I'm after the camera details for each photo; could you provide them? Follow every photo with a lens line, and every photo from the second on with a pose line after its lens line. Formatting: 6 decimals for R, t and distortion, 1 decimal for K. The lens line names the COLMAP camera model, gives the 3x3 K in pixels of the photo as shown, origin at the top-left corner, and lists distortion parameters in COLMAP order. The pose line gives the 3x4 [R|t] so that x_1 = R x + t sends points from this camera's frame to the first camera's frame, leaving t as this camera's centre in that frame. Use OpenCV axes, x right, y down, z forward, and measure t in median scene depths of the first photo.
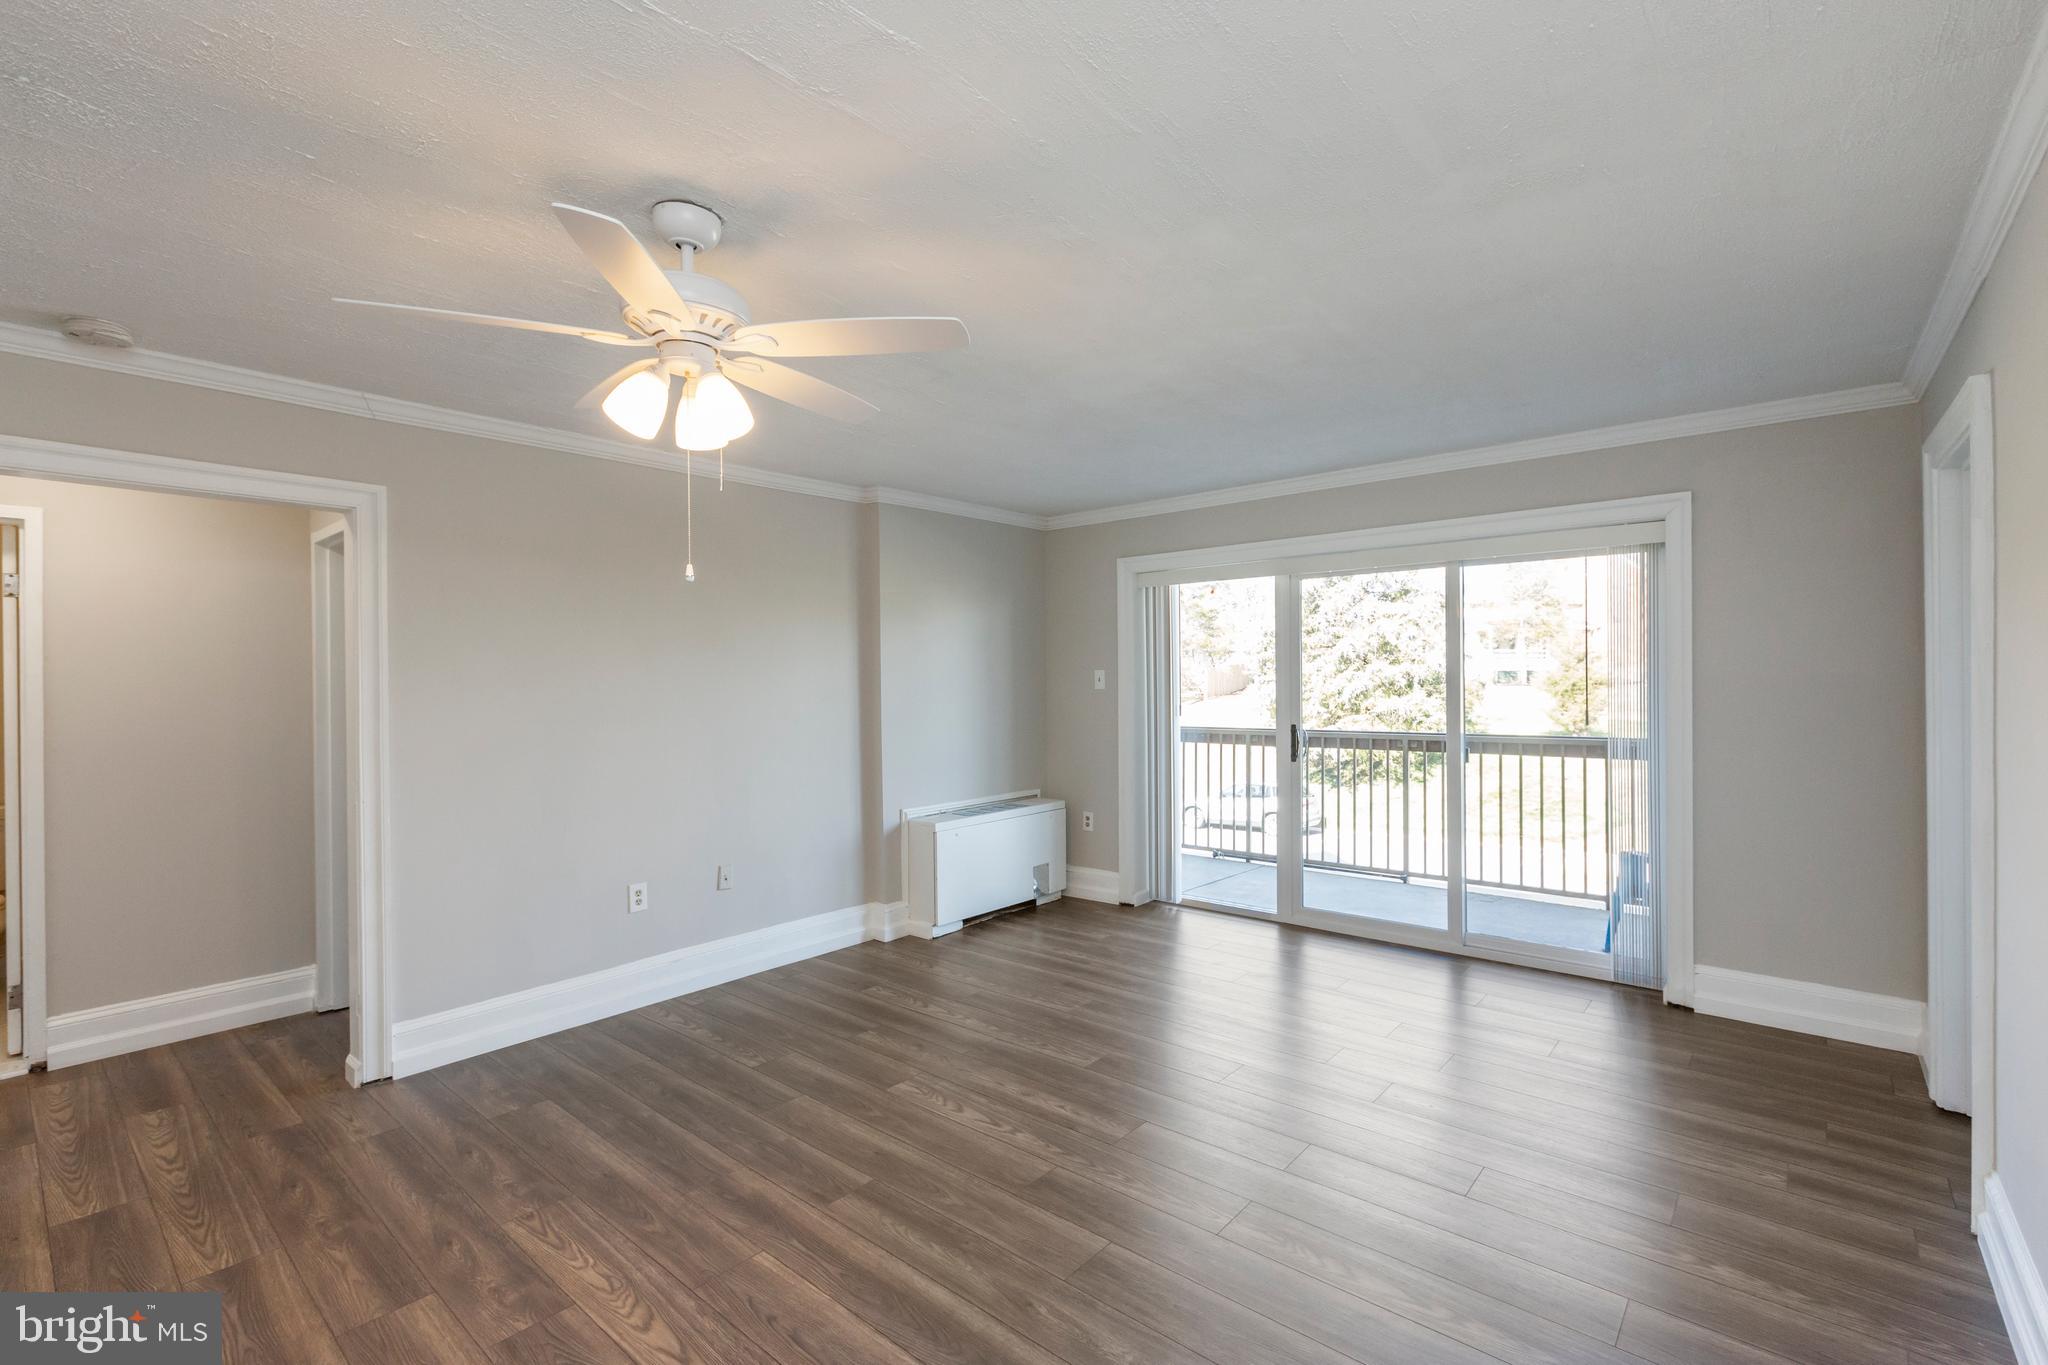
lens RADIAL K [[908.1, 0, 1024.0], [0, 908.1, 676.9], [0, 0, 1]] dist [0.000699, -0.000628]
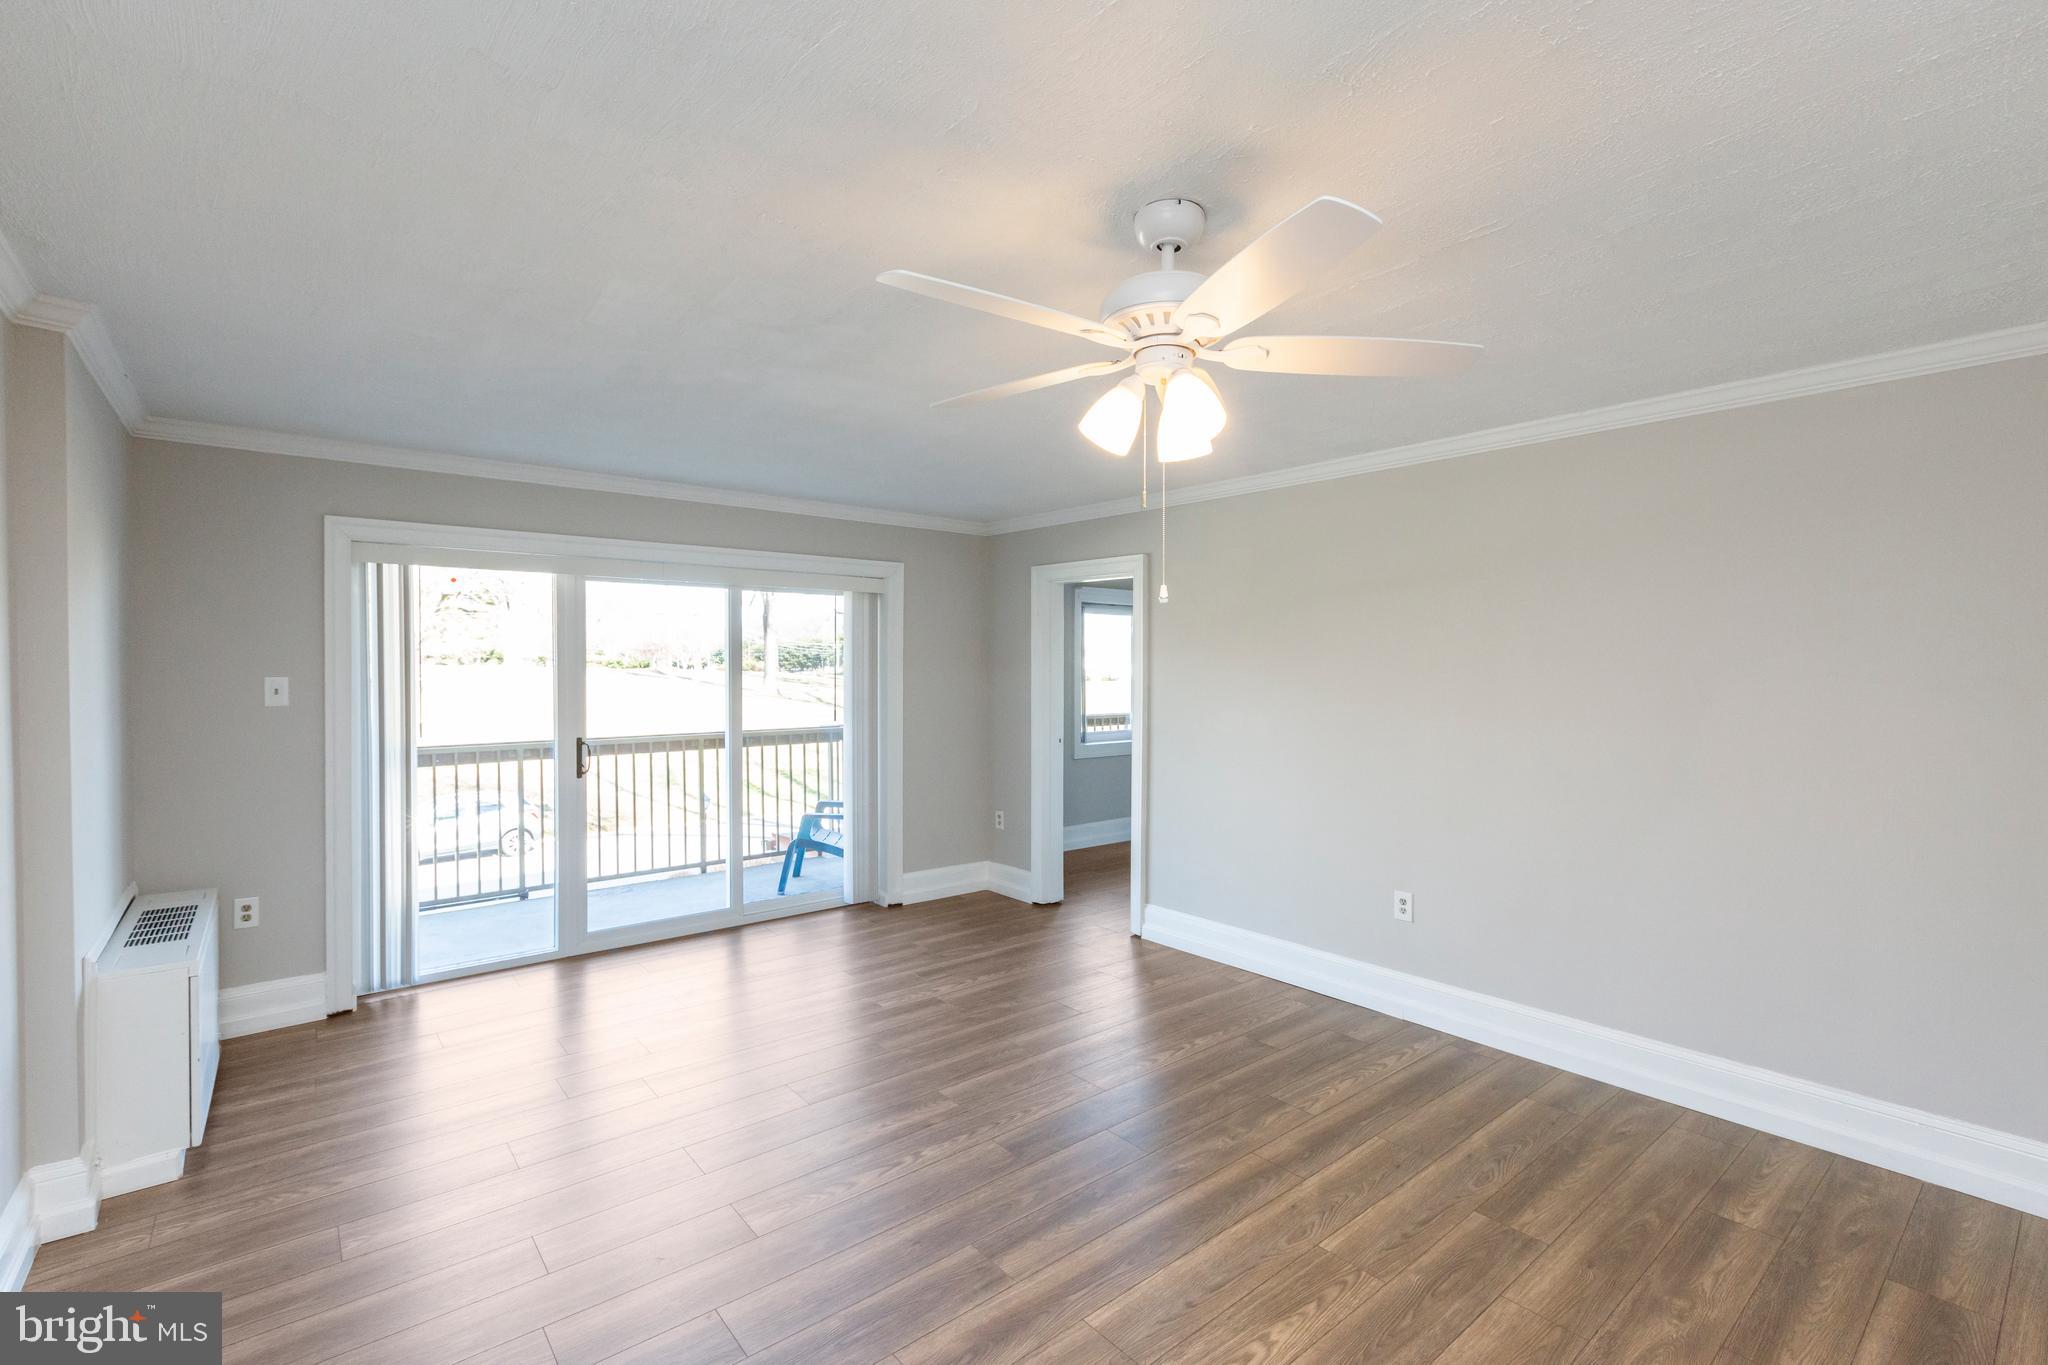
lens RADIAL K [[908.1, 0, 1024.0], [0, 908.1, 676.9], [0, 0, 1]] dist [0.000699, -0.000628]
pose [[0.170850, 0.000688, 0.985297, -0.599189], [-0.004687, 0.999989, 0.000115, -0.012863], [-0.985286, -0.004638, 0.170852, 0.446016]]
